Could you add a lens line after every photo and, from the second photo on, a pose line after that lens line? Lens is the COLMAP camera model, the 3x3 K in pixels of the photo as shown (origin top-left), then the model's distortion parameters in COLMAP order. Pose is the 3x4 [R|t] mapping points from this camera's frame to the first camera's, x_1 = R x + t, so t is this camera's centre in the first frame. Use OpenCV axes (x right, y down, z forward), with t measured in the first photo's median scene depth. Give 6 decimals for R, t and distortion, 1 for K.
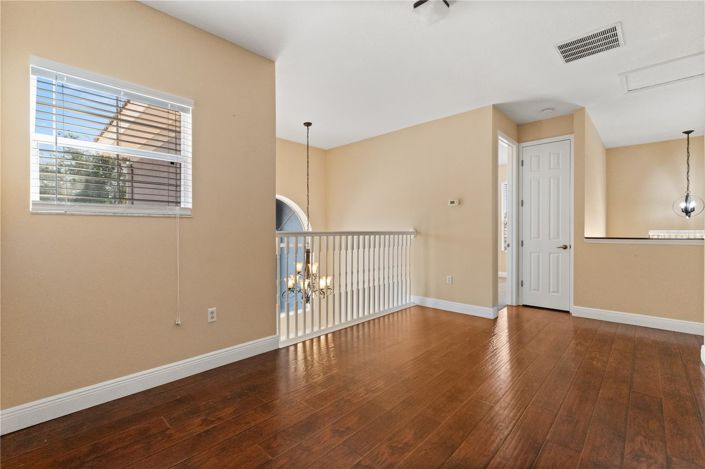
lens RADIAL K [[314.0, 0, 354.6], [0, 314.0, 233.3], [0, 0, 1]] dist [-0.001225, 0.000117]
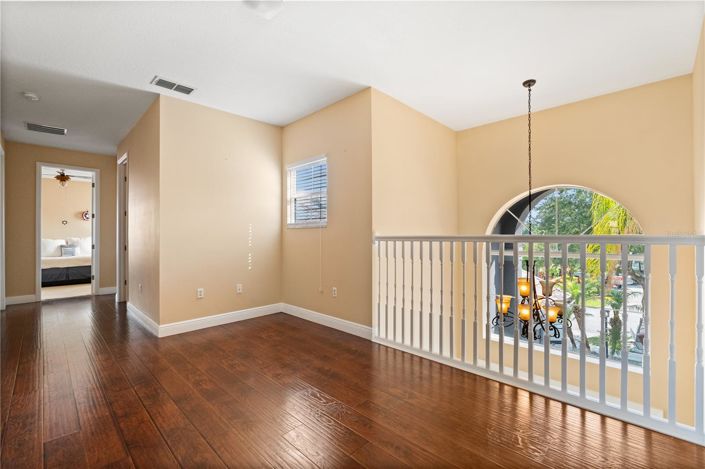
lens RADIAL K [[314.0, 0, 354.8], [0, 314.0, 233.9], [0, 0, 1]] dist [-0.001225, 0.000117]
pose [[-0.026259, -0.005905, -0.999638, 1.024675], [-0.009402, 0.999940, -0.005660, -0.006945], [0.999611, 0.009250, -0.026313, 1.130205]]
